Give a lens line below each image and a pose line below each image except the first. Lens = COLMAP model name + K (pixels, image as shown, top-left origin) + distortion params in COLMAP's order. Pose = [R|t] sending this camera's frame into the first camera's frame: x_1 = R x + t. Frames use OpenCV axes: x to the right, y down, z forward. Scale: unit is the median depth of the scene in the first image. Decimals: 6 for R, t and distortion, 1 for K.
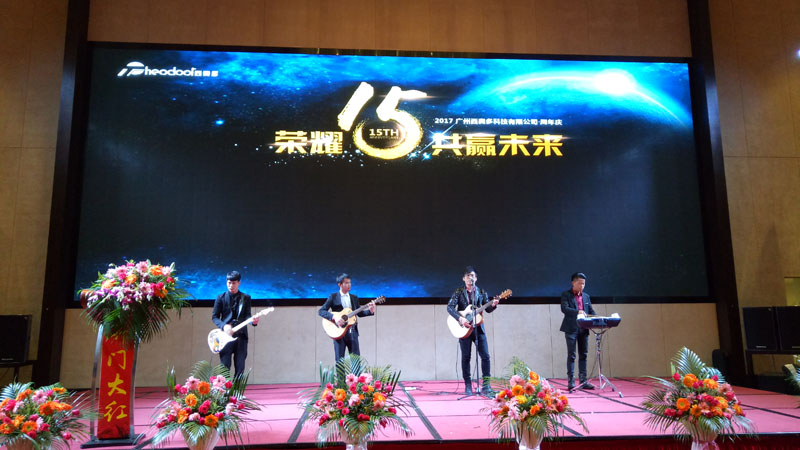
lens RADIAL K [[536.0, 0, 394.6], [0, 536.0, 228.8], [0, 0, 1]] dist [0.019072, -0.008473]
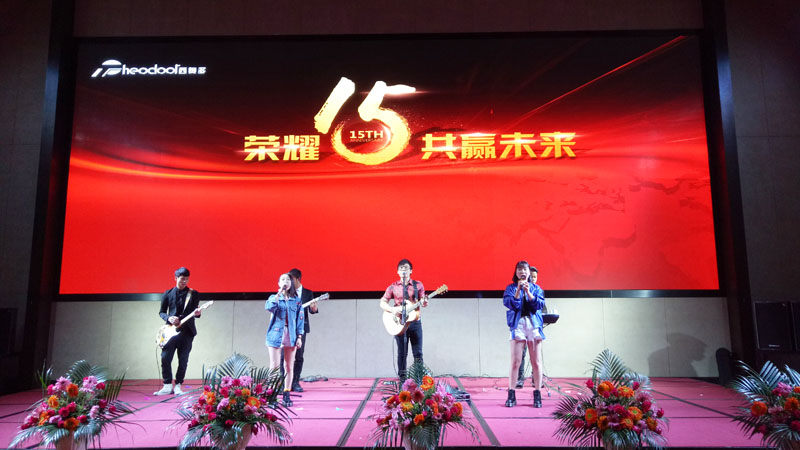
lens RADIAL K [[536.0, 0, 402.6], [0, 536.0, 226.7], [0, 0, 1]] dist [0.019072, -0.008473]
pose [[0.996062, -0.009408, -0.088155, 0.131669], [0.010615, 0.999856, 0.013239, 0.000403], [0.088017, -0.014123, 0.996019, 0.041310]]
